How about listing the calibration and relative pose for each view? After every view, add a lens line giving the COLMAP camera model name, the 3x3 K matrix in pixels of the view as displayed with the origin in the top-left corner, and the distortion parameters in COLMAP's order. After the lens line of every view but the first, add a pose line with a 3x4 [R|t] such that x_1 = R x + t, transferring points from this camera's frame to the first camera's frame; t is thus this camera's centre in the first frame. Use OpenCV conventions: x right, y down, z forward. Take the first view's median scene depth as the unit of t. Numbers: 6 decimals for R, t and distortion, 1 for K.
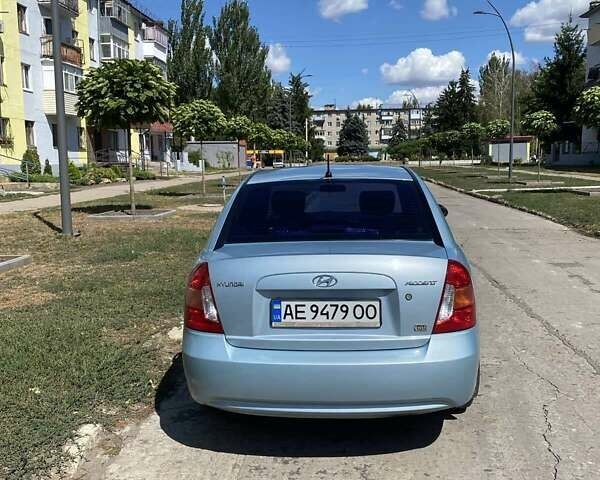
lens RADIAL K [[598.0, 0, 300.0], [0, 598.0, 240.0], [0, 0, 1]] dist [0.011624, -0.030701]
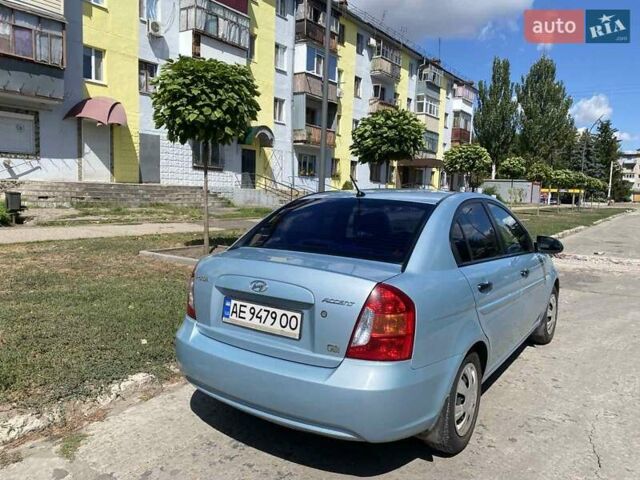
lens RADIAL K [[479.4, 0, 320.0], [0, 479.4, 240.0], [0, 0, 1]] dist [0.005916, -0.000162]
pose [[0.853963, 0.088738, -0.512711, 0.132733], [-0.108264, 0.994088, -0.008272, -0.004291], [0.508946, 0.062572, 0.858521, 0.074059]]
